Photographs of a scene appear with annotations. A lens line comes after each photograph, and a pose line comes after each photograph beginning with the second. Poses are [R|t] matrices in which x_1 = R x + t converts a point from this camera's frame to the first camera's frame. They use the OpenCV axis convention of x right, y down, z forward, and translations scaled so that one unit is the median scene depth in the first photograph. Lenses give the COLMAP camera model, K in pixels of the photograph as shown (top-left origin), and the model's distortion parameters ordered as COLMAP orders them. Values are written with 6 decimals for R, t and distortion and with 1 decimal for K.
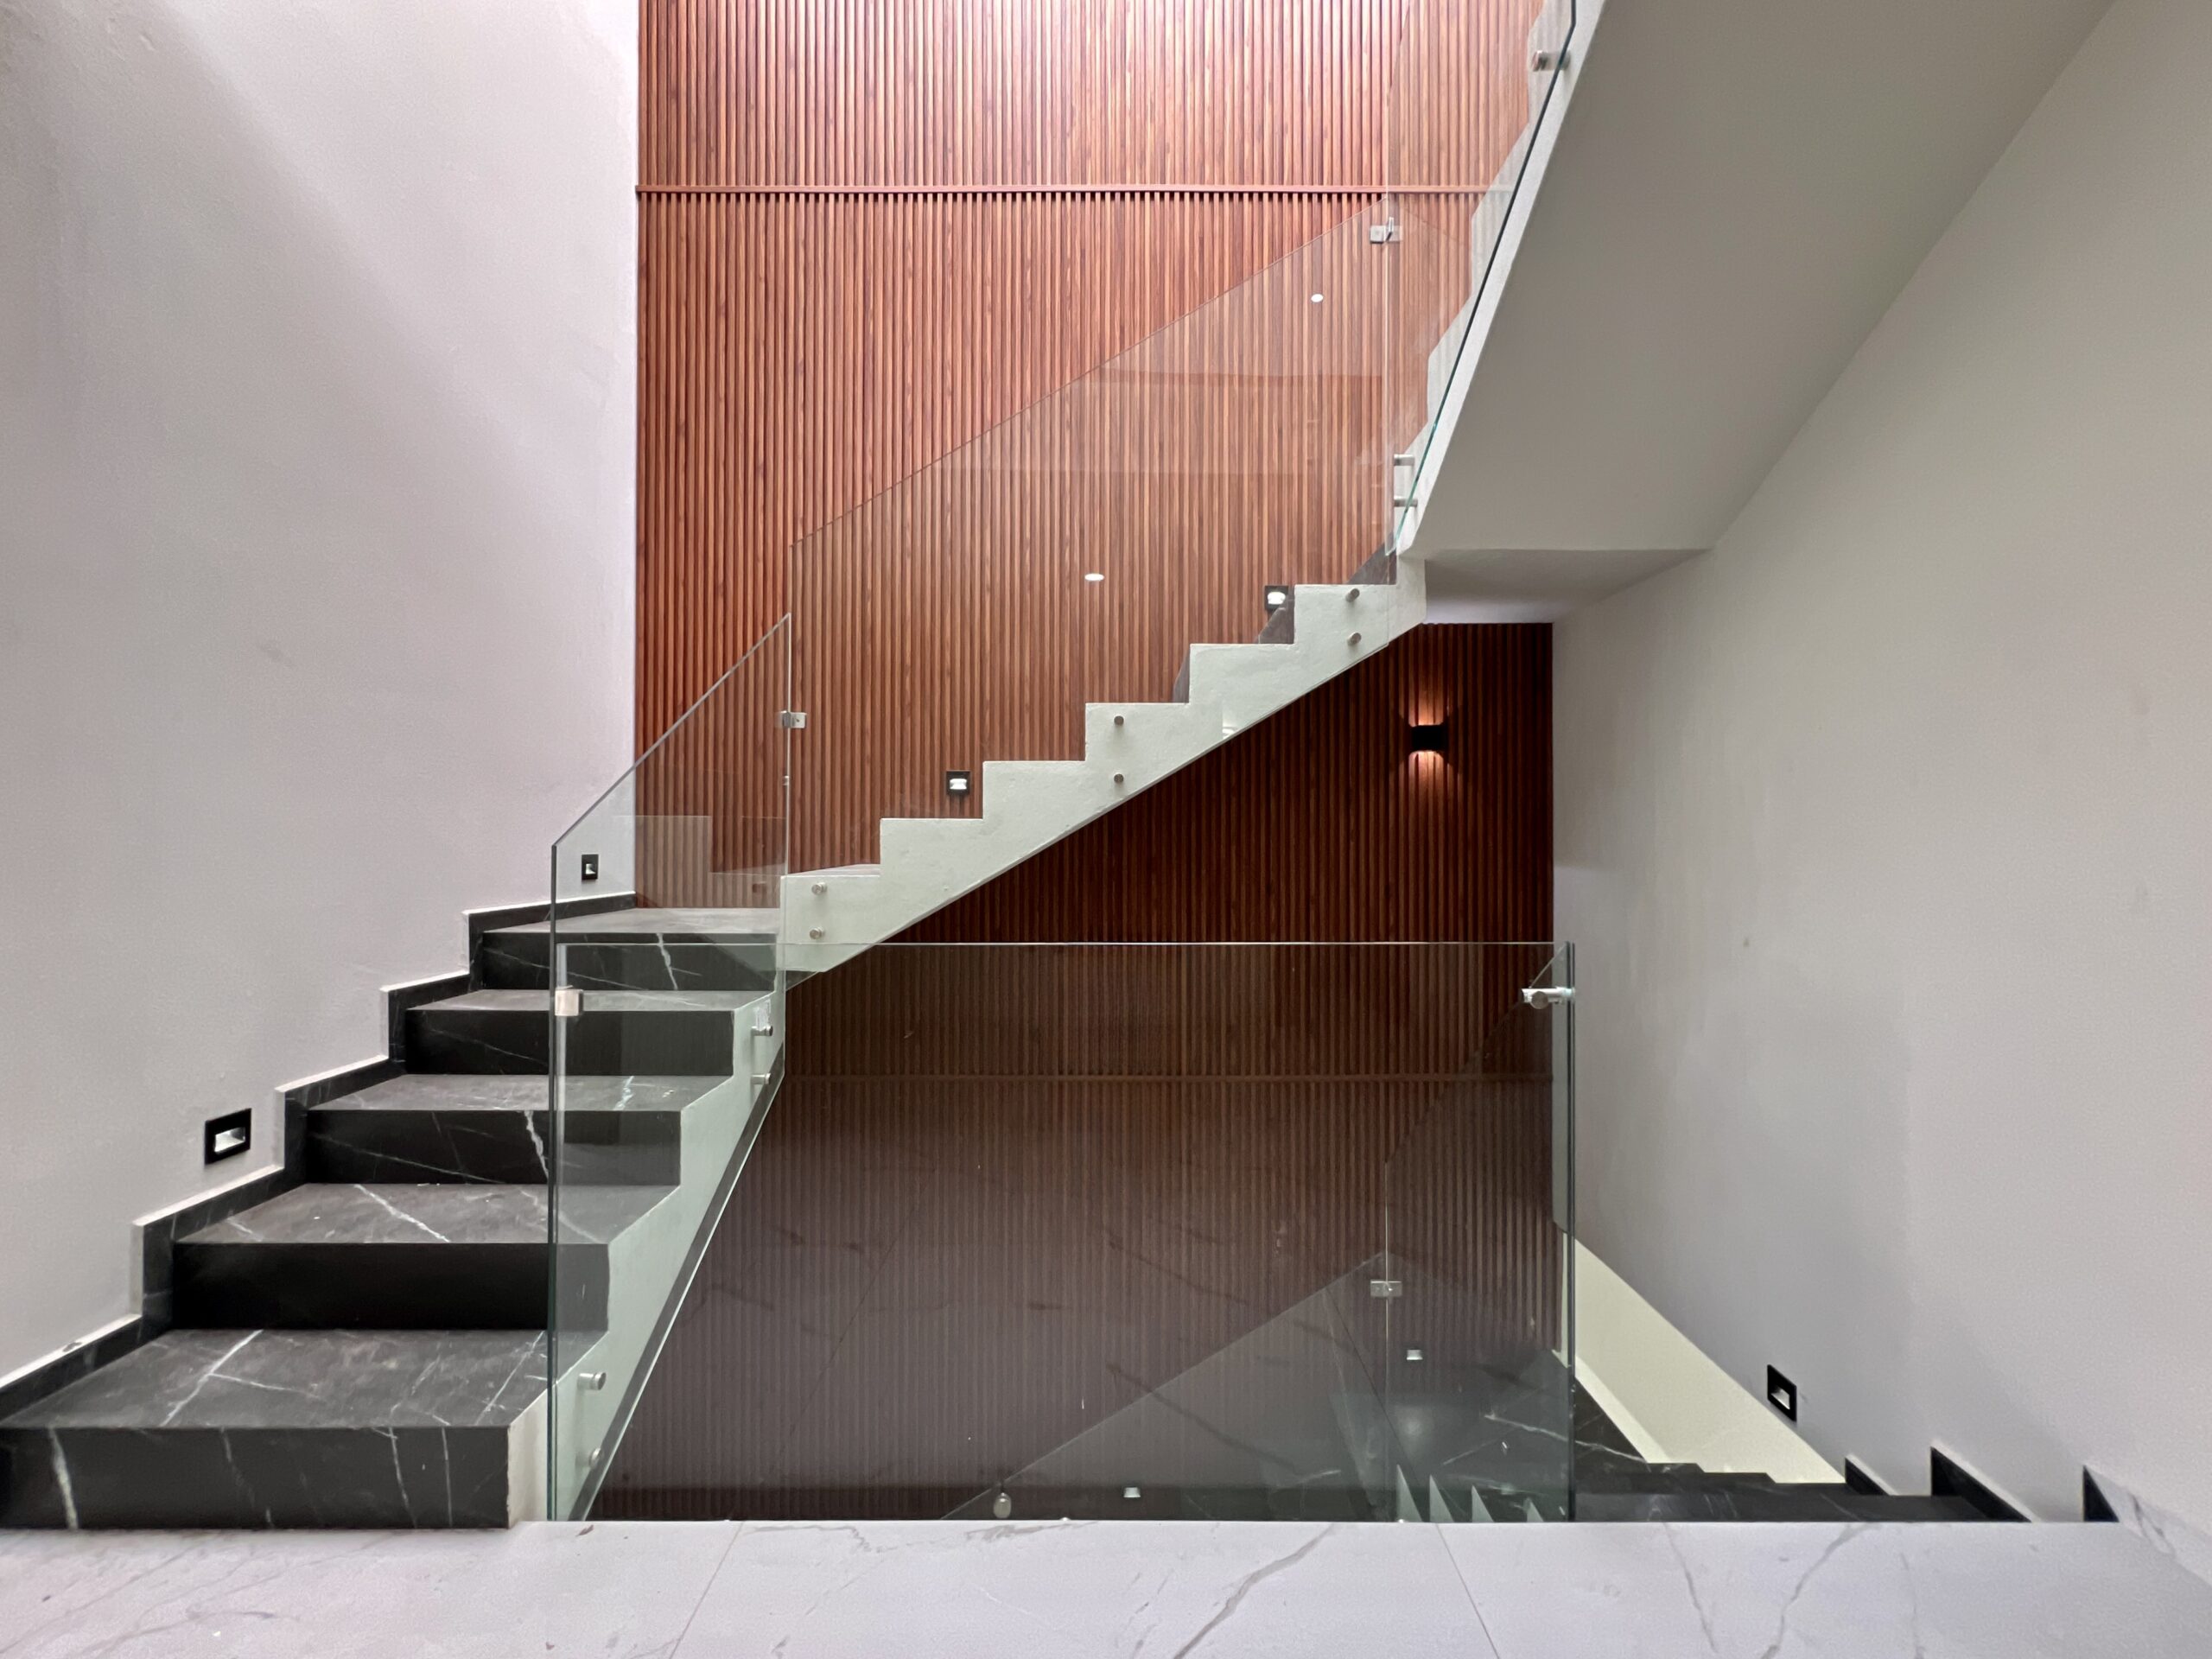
lens RADIAL K [[899.8, 0, 1106.0], [0, 899.8, 829.5], [0, 0, 1]] dist [0.000052, -0.000241]
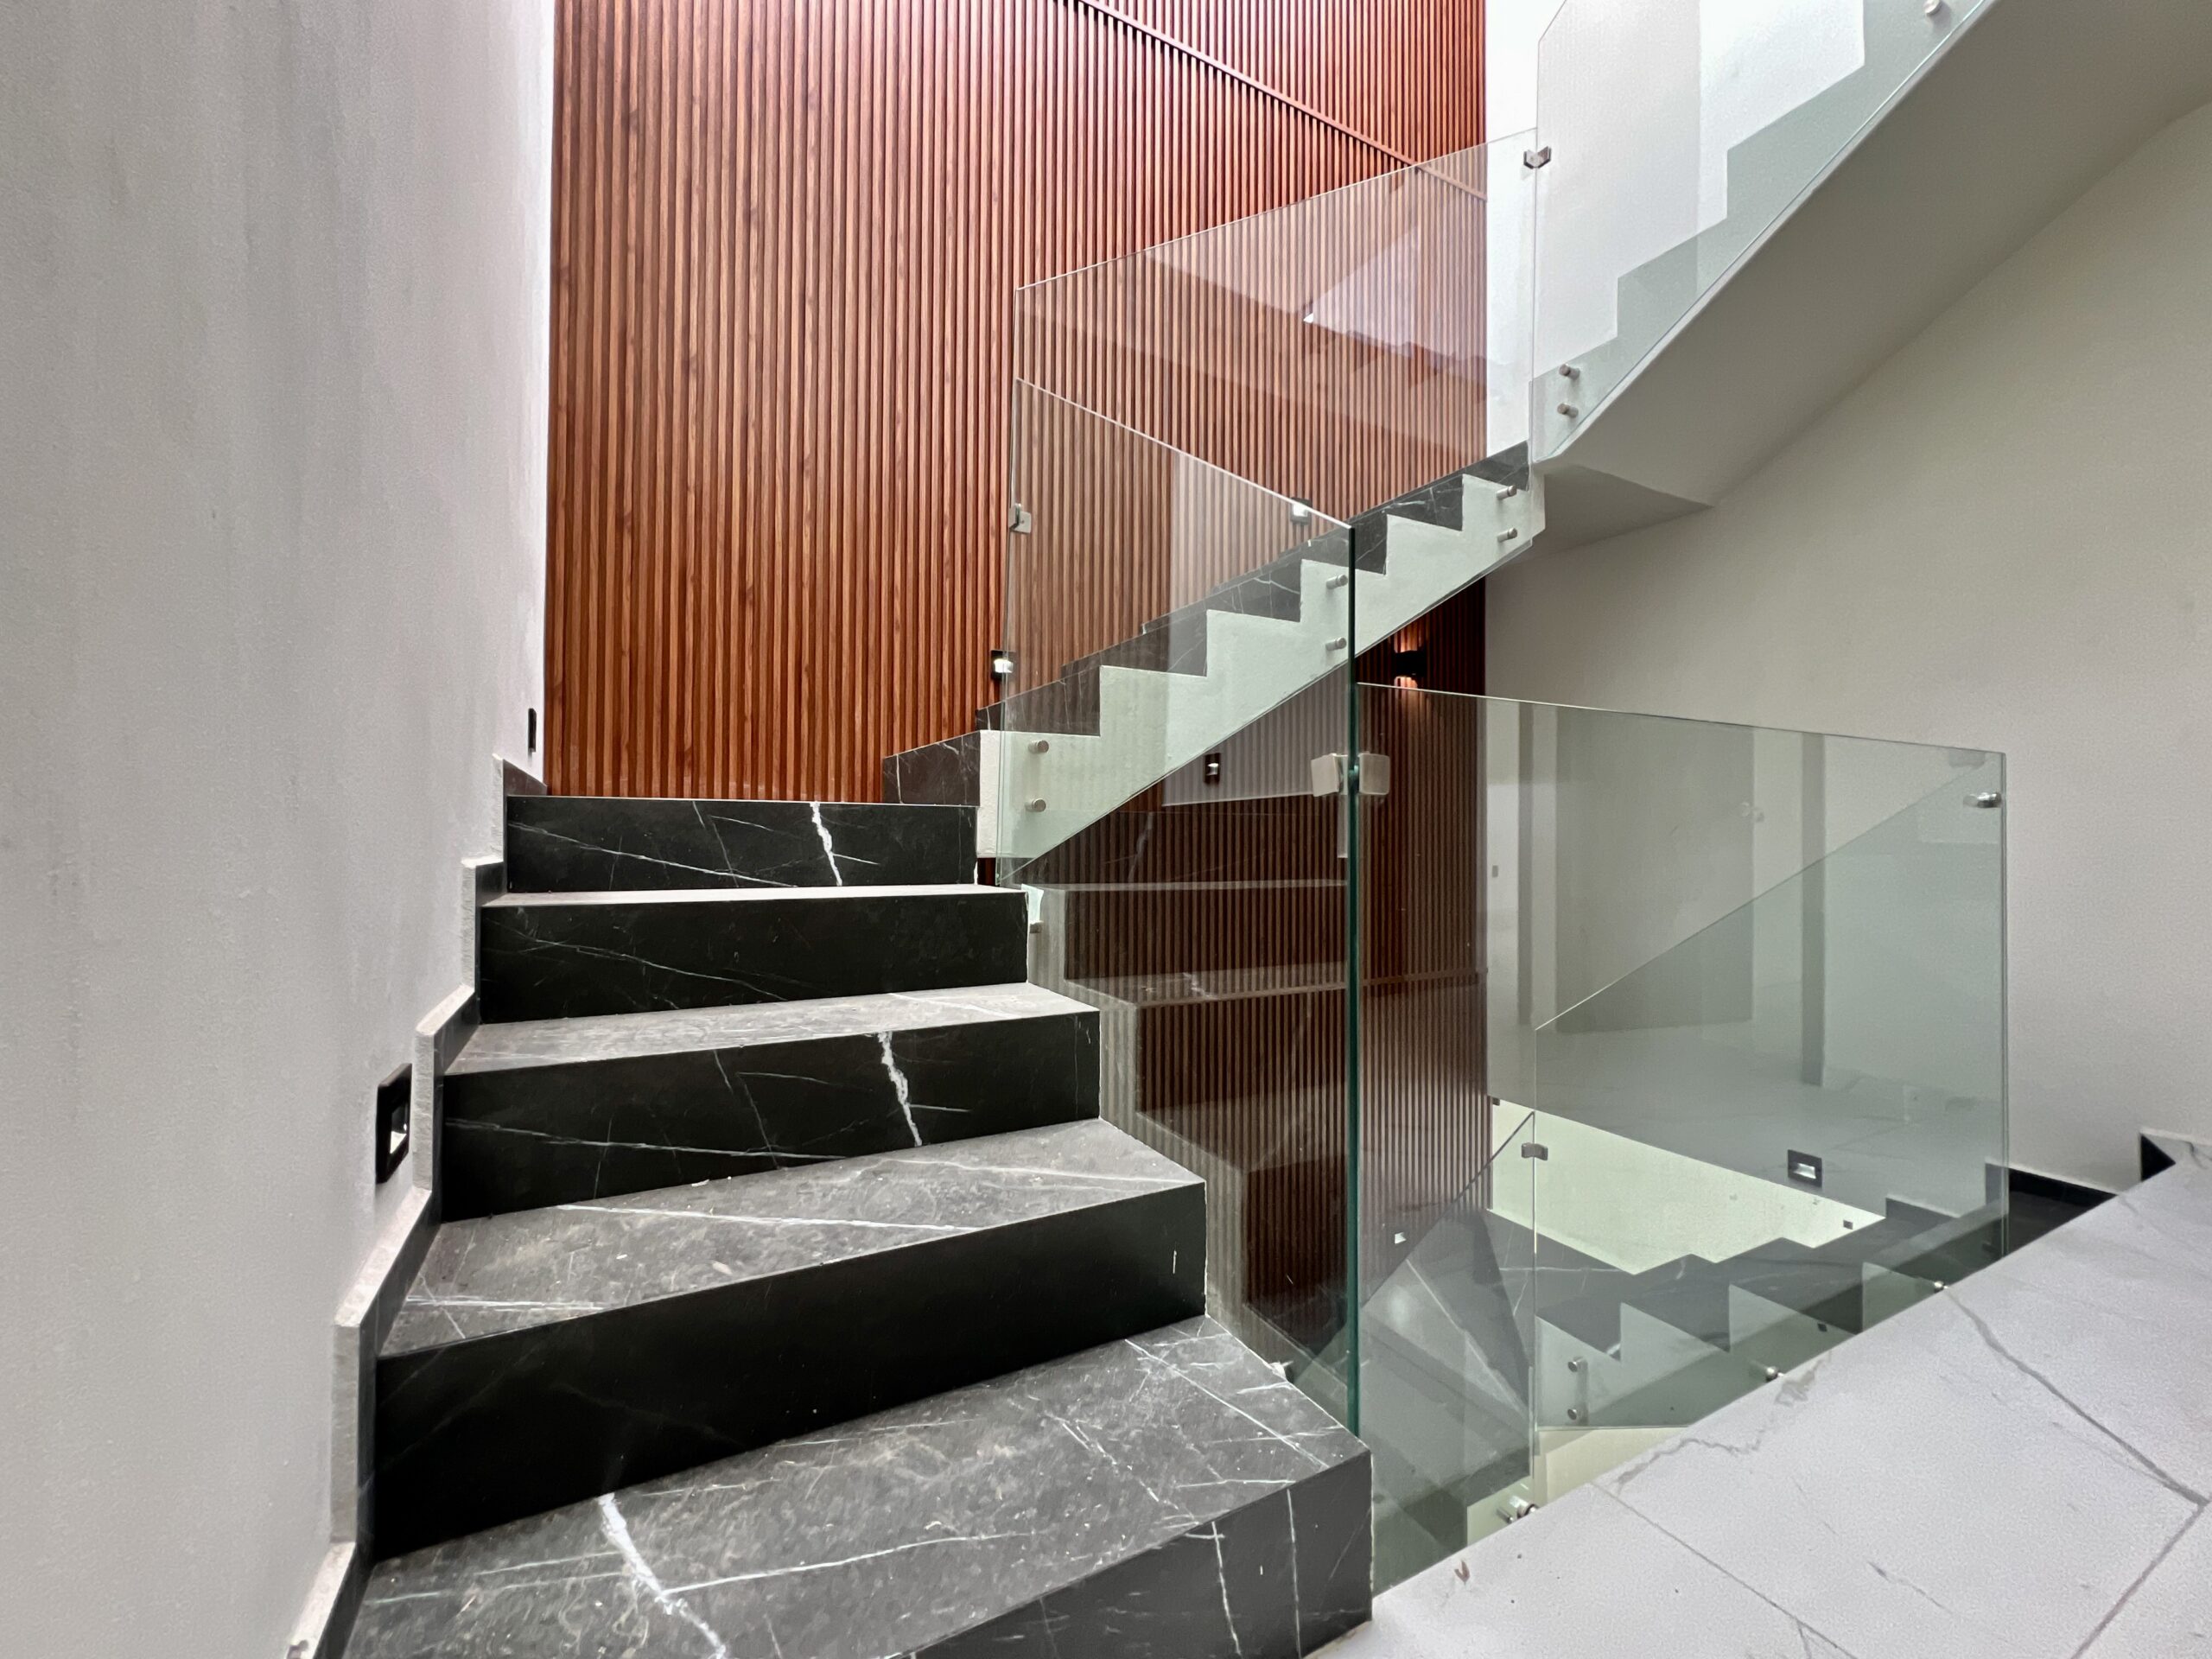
lens RADIAL K [[885.7, 0, 1100.7], [0, 885.7, 828.6], [0, 0, 1]] dist [-0.002359, -0.000097]
pose [[0.884983, 0.006279, 0.465581, -0.796658], [-0.005039, 0.999980, -0.003907, 0.175460], [-0.465597, 0.001112, 0.884996, 0.397849]]
